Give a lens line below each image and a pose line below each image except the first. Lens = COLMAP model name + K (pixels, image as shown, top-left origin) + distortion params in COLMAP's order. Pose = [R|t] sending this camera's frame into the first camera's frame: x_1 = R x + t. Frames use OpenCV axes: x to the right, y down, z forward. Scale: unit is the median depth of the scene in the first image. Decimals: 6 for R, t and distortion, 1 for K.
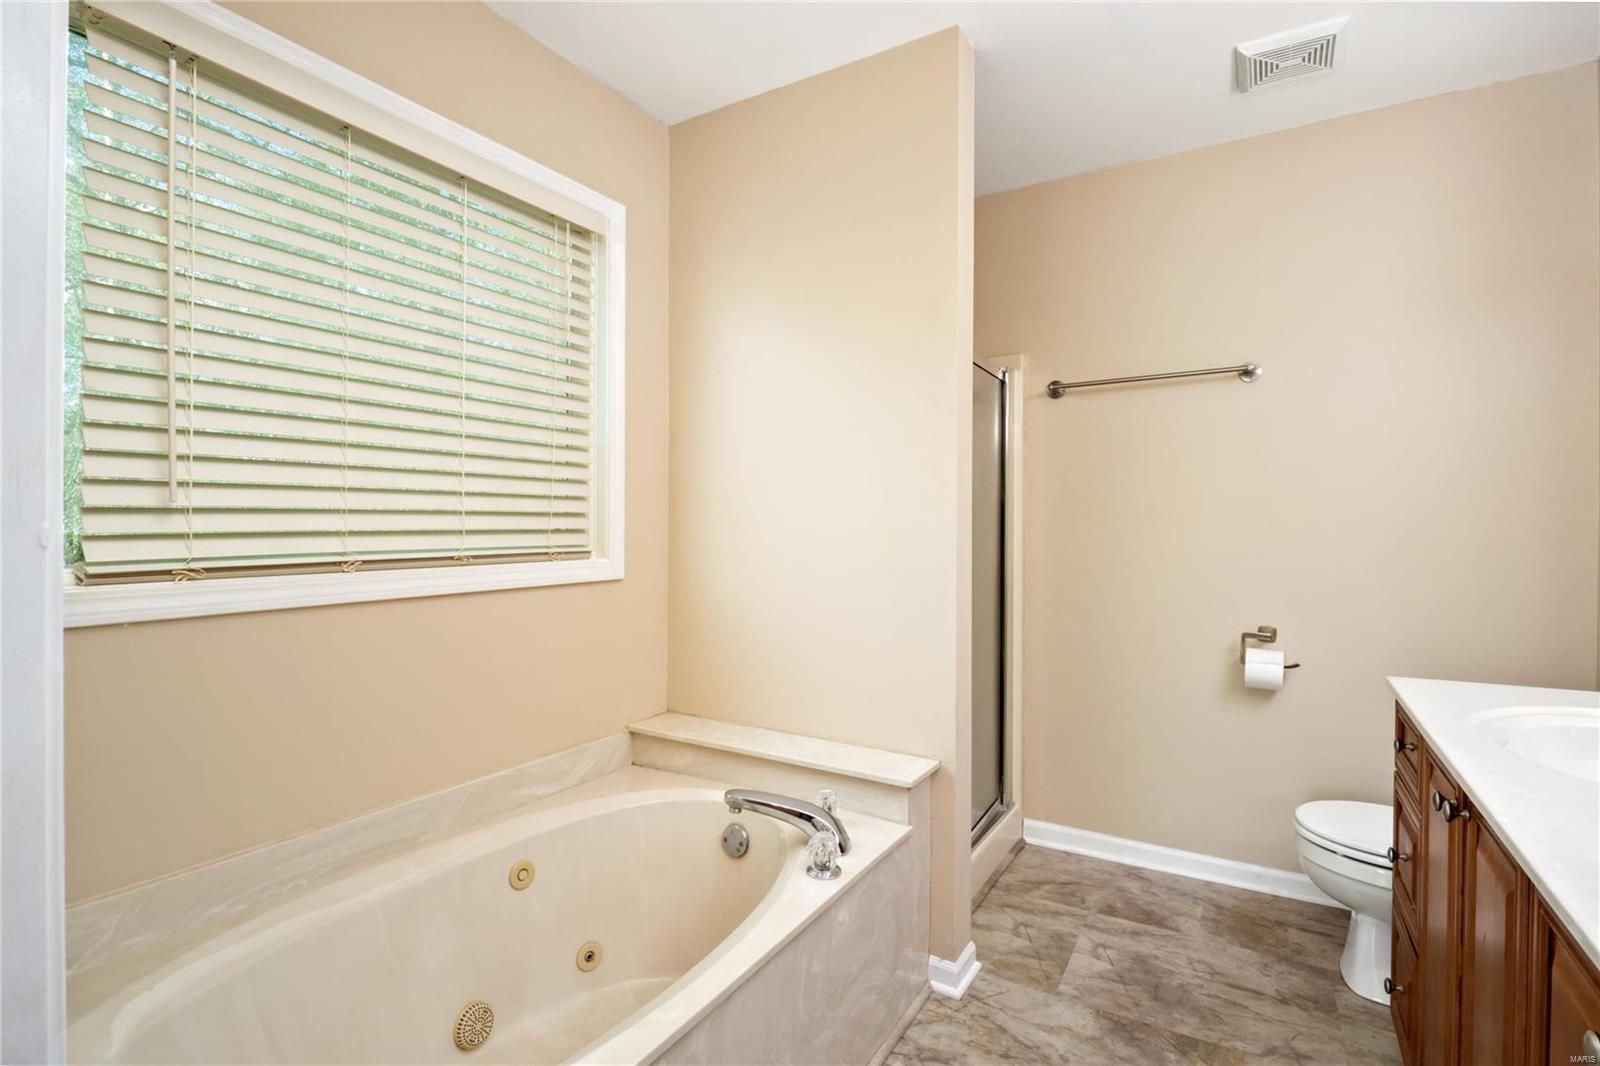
lens RADIAL K [[750.9, 0, 808.9], [0, 750.9, 525.2], [0, 0, 1]] dist [-0.007046, -0.002632]
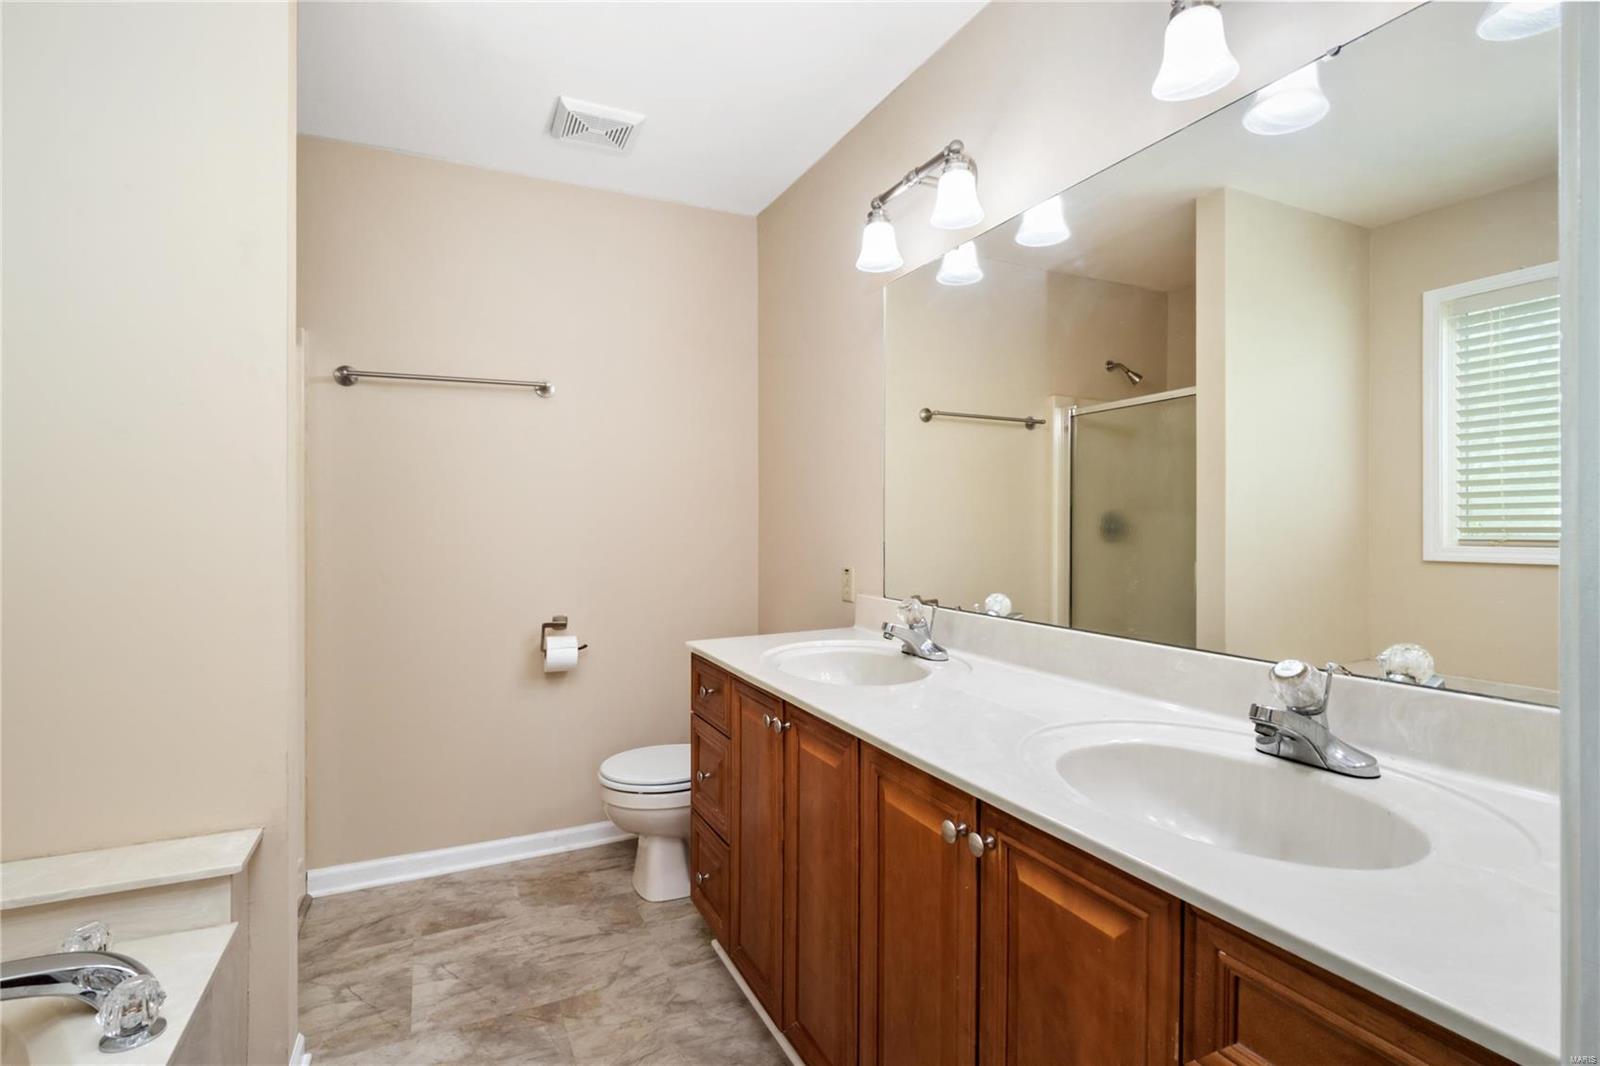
lens RADIAL K [[750.9, 0, 804.5], [0, 750.9, 522.2], [0, 0, 1]] dist [-0.007046, -0.002632]
pose [[0.561510, -0.005346, 0.827453, -0.142379], [0.007210, 0.999973, 0.001567, -0.006137], [-0.827439, 0.005086, 0.561533, 0.071698]]
